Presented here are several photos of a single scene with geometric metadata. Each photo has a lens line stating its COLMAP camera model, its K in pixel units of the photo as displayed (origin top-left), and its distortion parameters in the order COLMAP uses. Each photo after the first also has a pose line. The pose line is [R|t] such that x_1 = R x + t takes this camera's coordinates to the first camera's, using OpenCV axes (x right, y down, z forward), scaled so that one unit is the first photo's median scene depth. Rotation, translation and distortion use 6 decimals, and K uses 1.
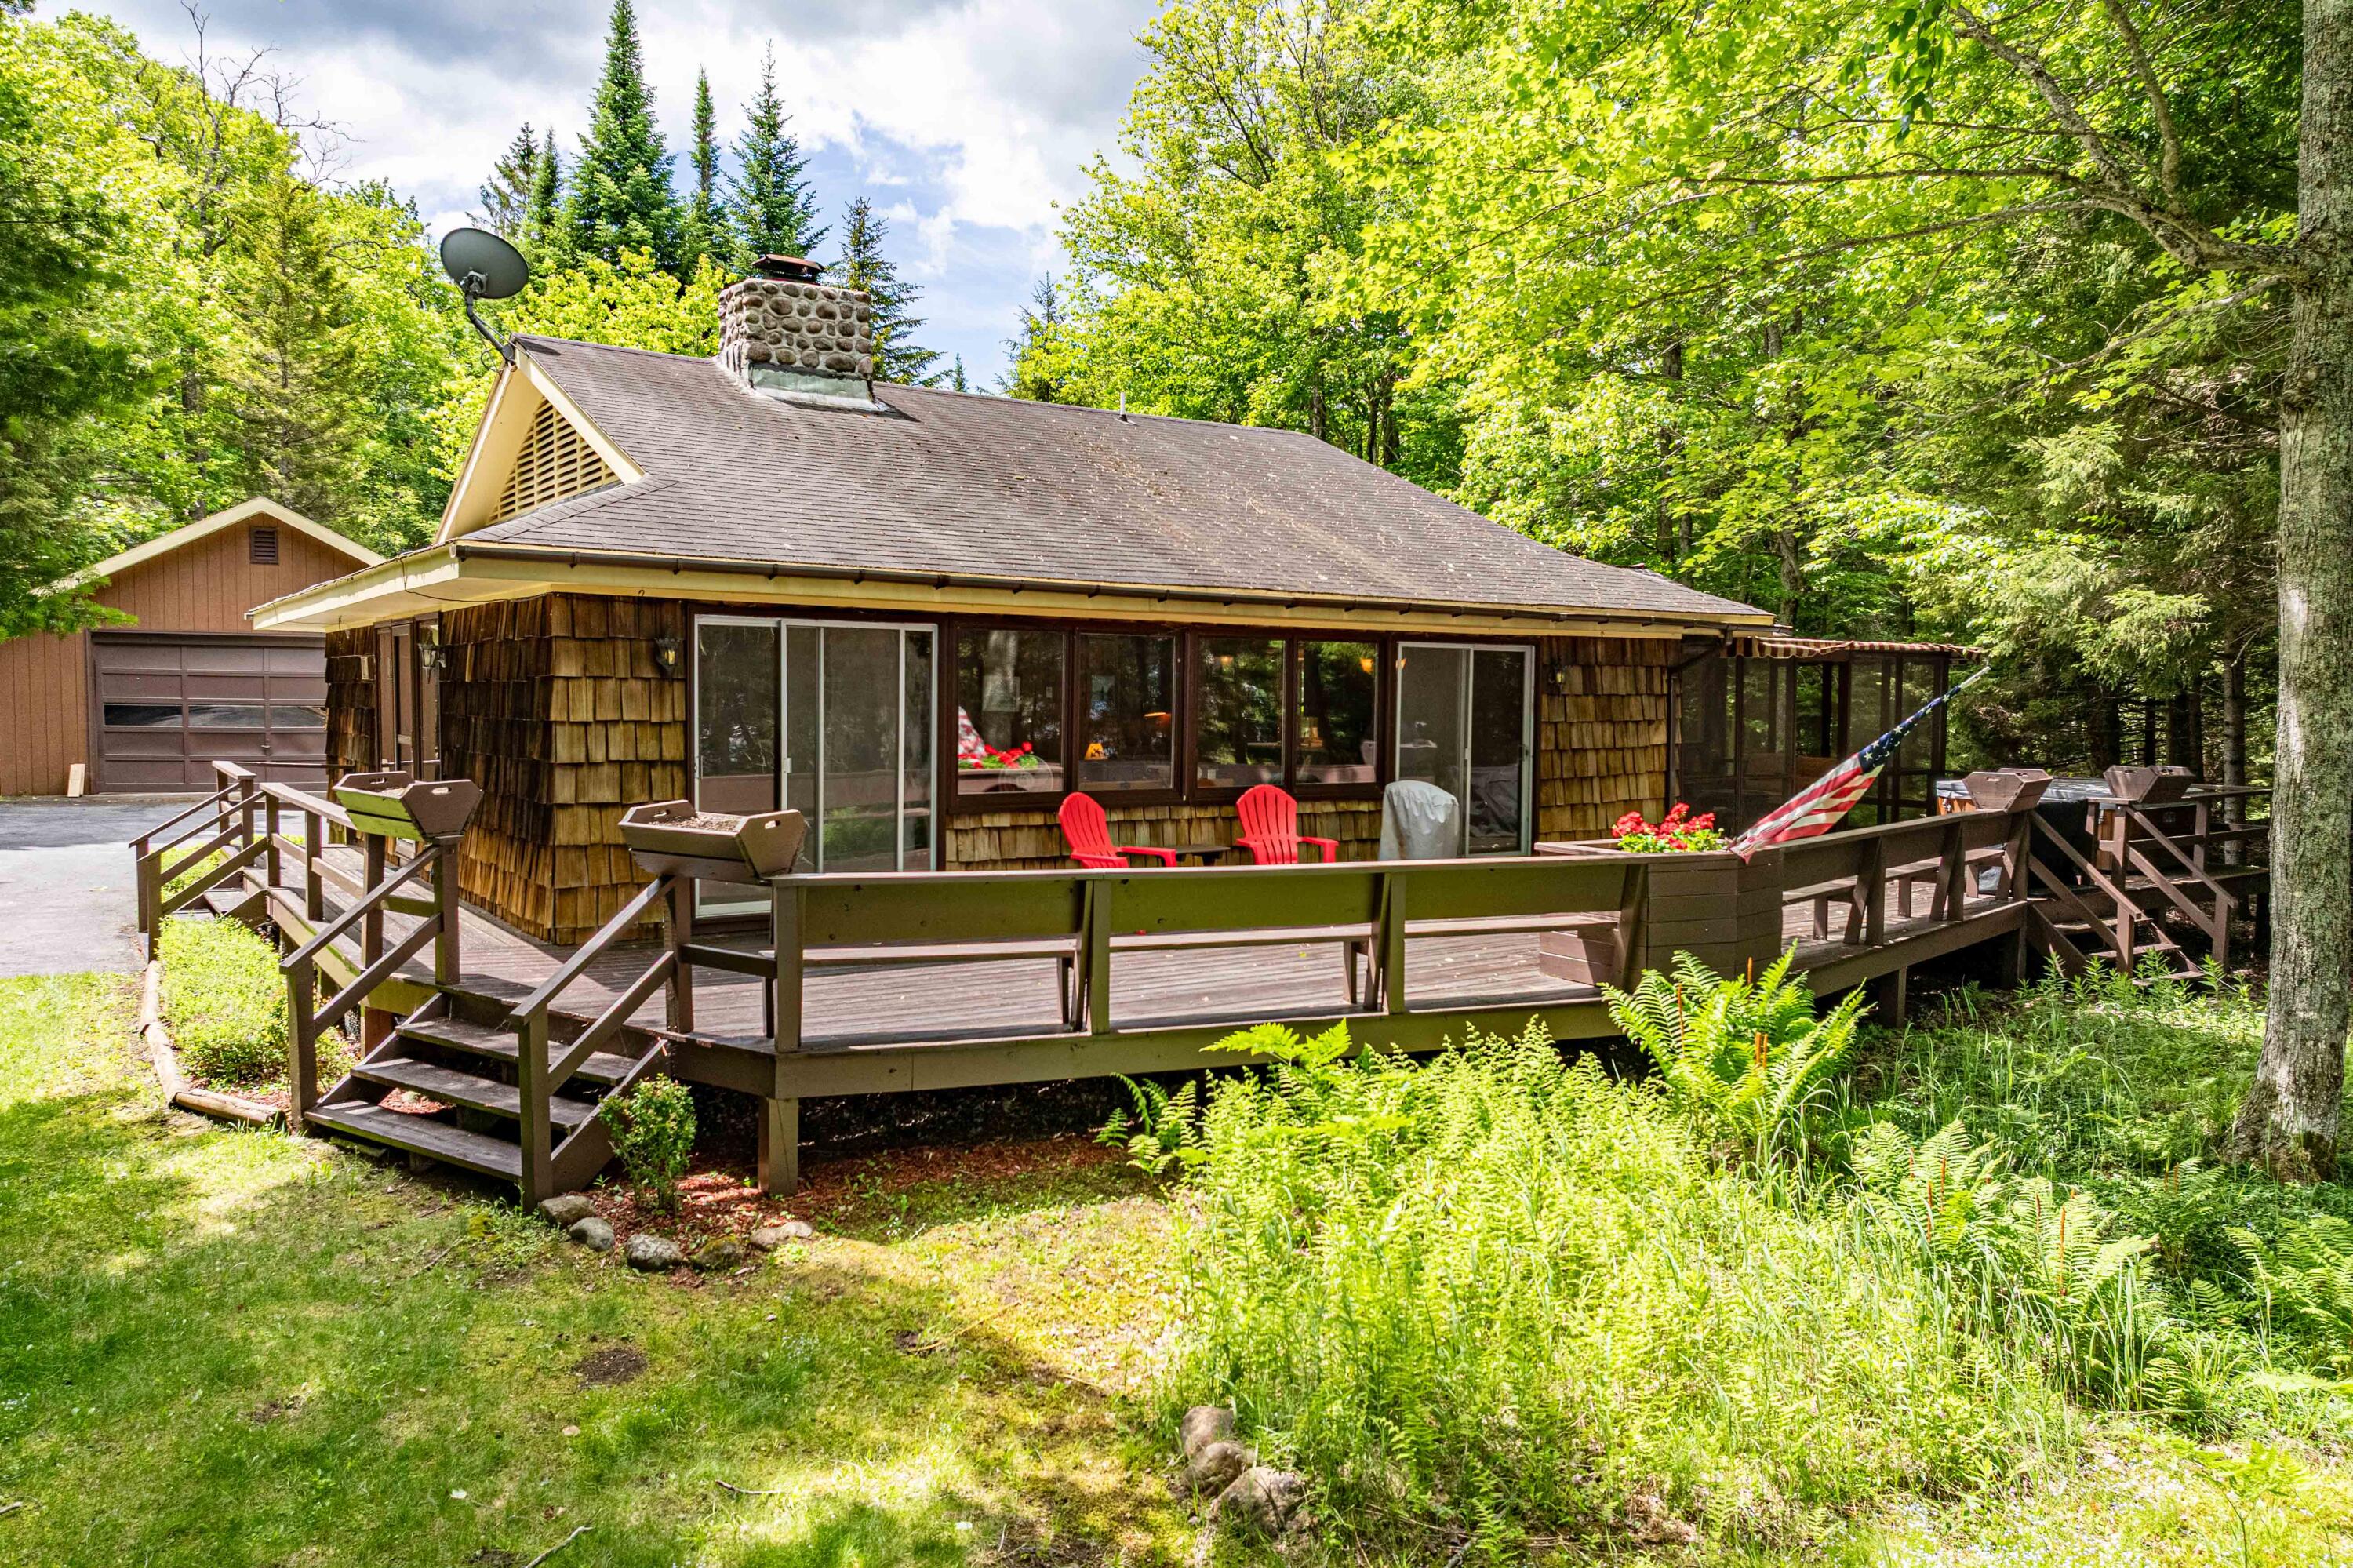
lens RADIAL K [[1640.9, 0, 1176.5], [0, 1640.9, 784.0], [0, 0, 1]] dist [0.039039, -0.073133]
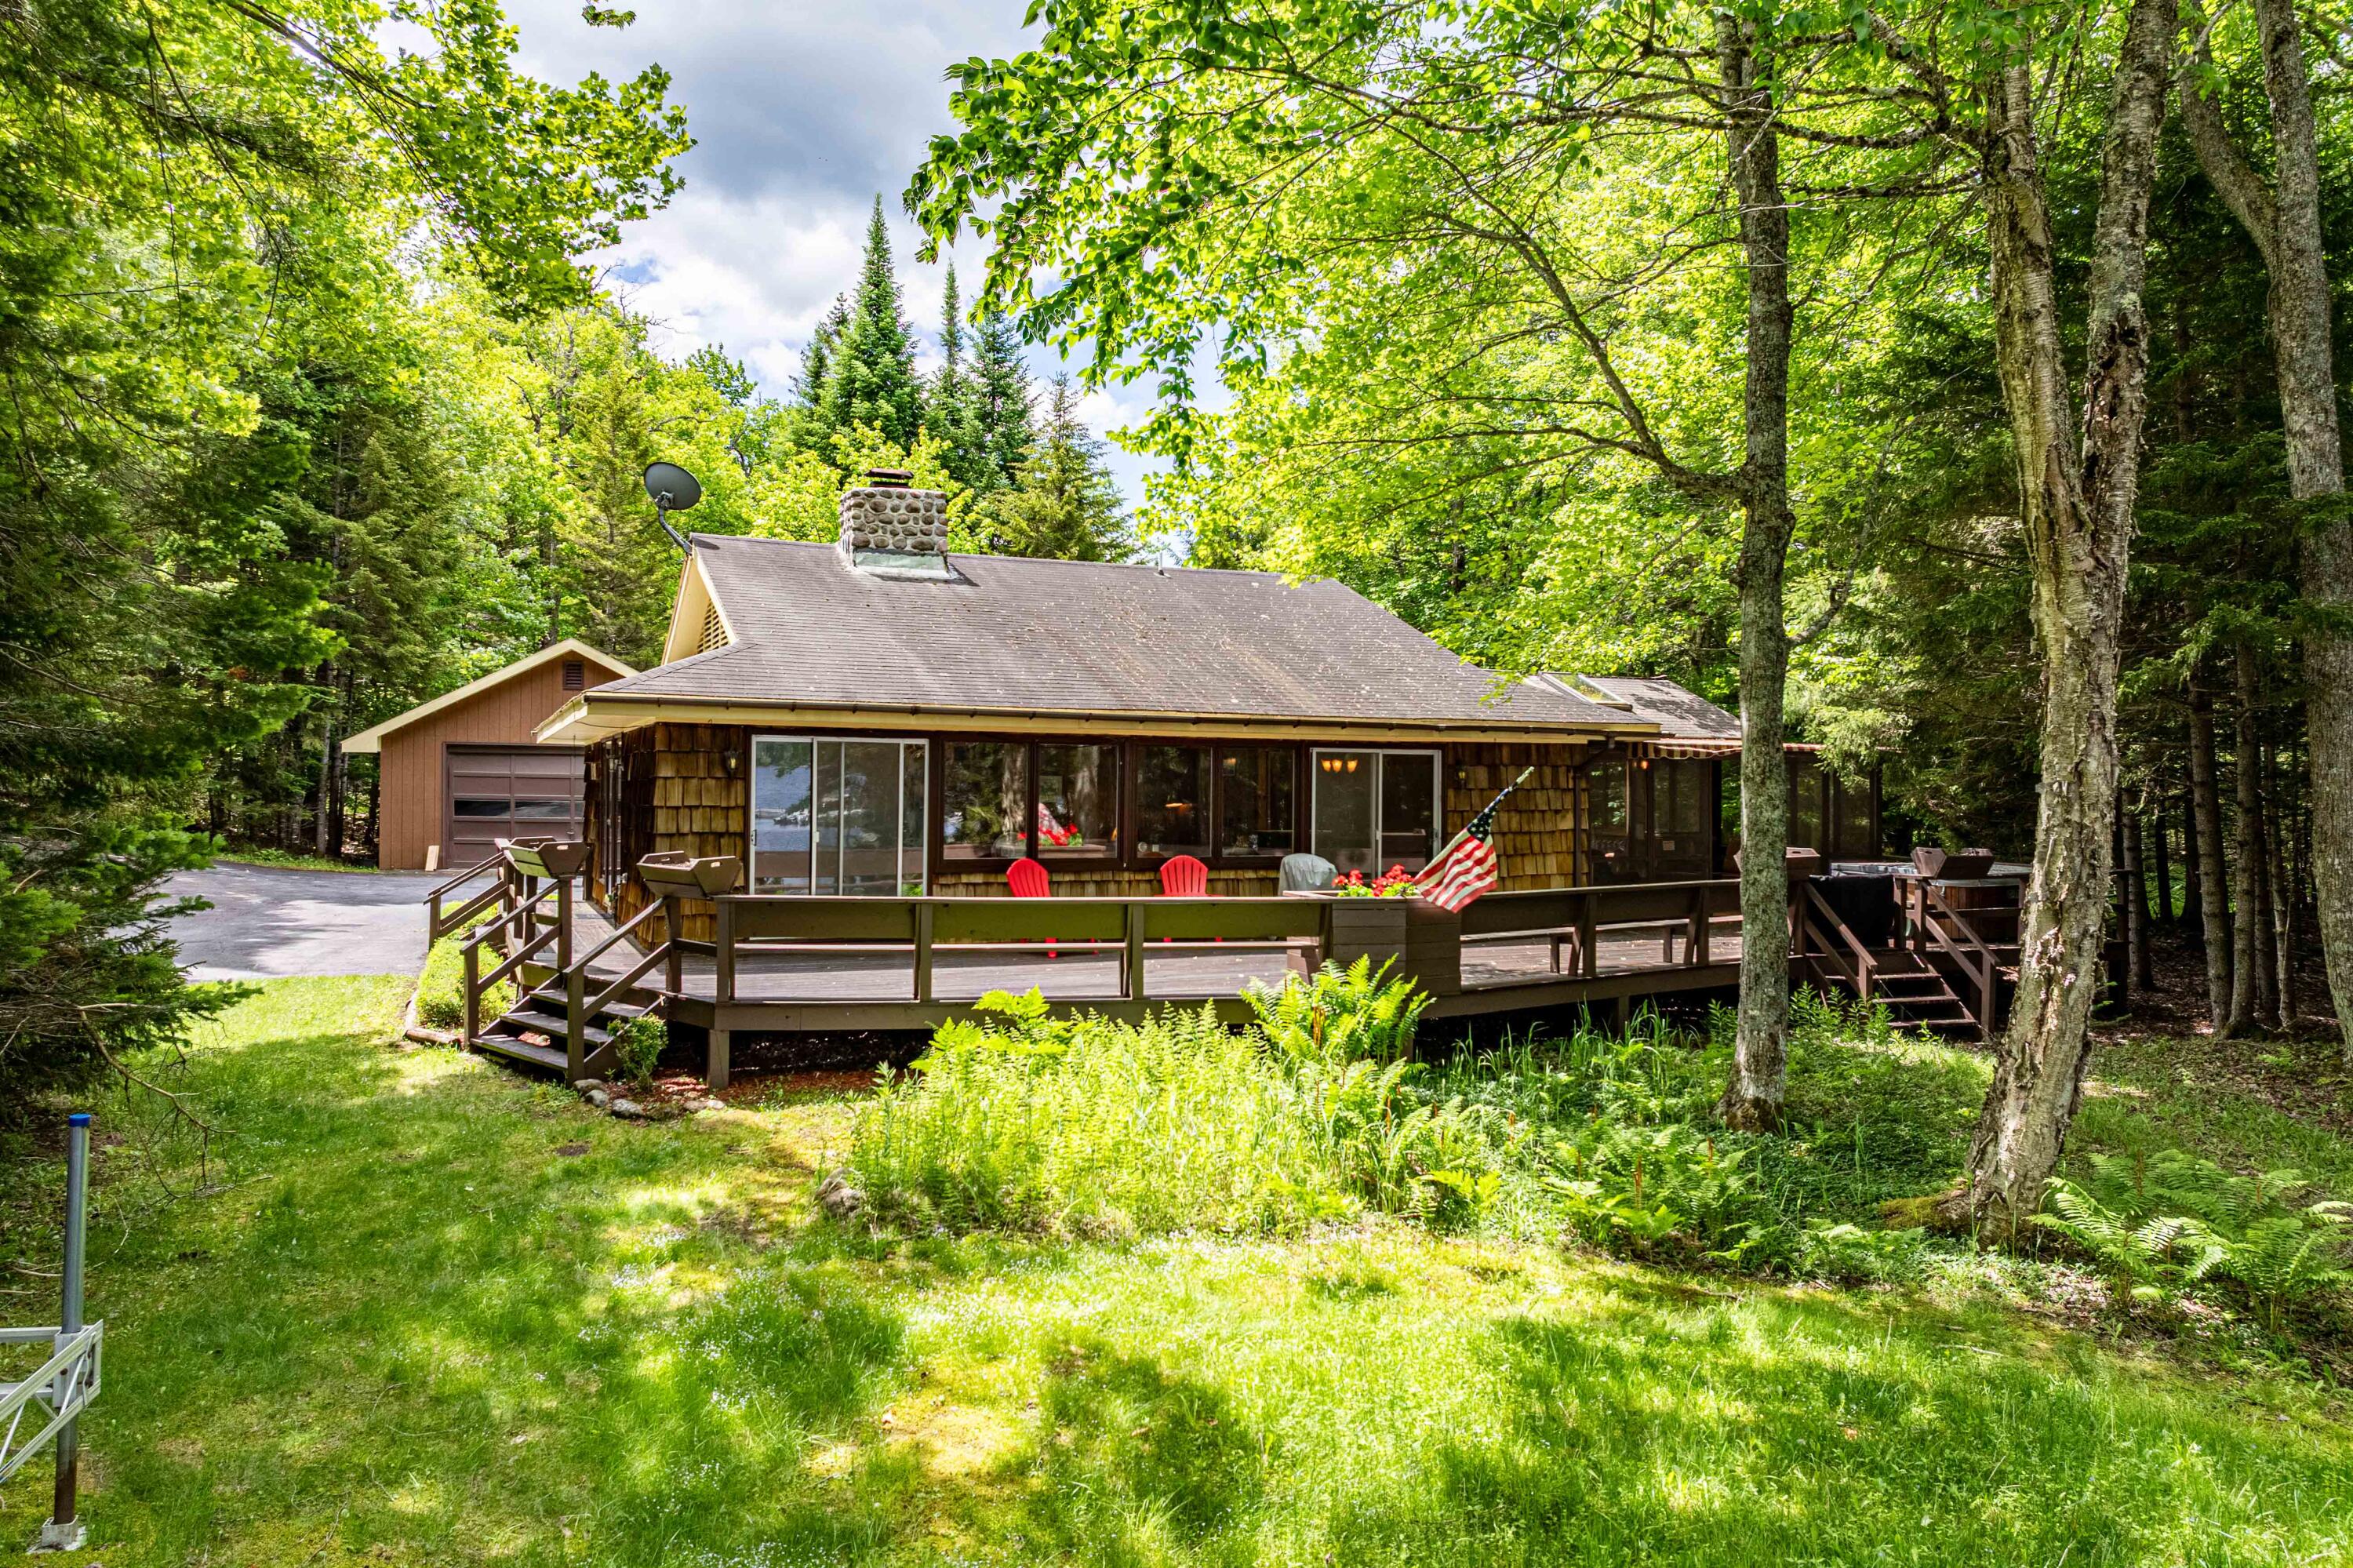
lens RADIAL K [[1640.9, 0, 1176.5], [0, 1640.9, 784.0], [0, 0, 1]] dist [0.039039, -0.073133]
pose [[0.981299, -0.002222, -0.192474, 0.266700], [-0.009354, 0.998201, -0.059214, 0.018649], [0.192260, 0.059907, 0.979514, -0.276055]]
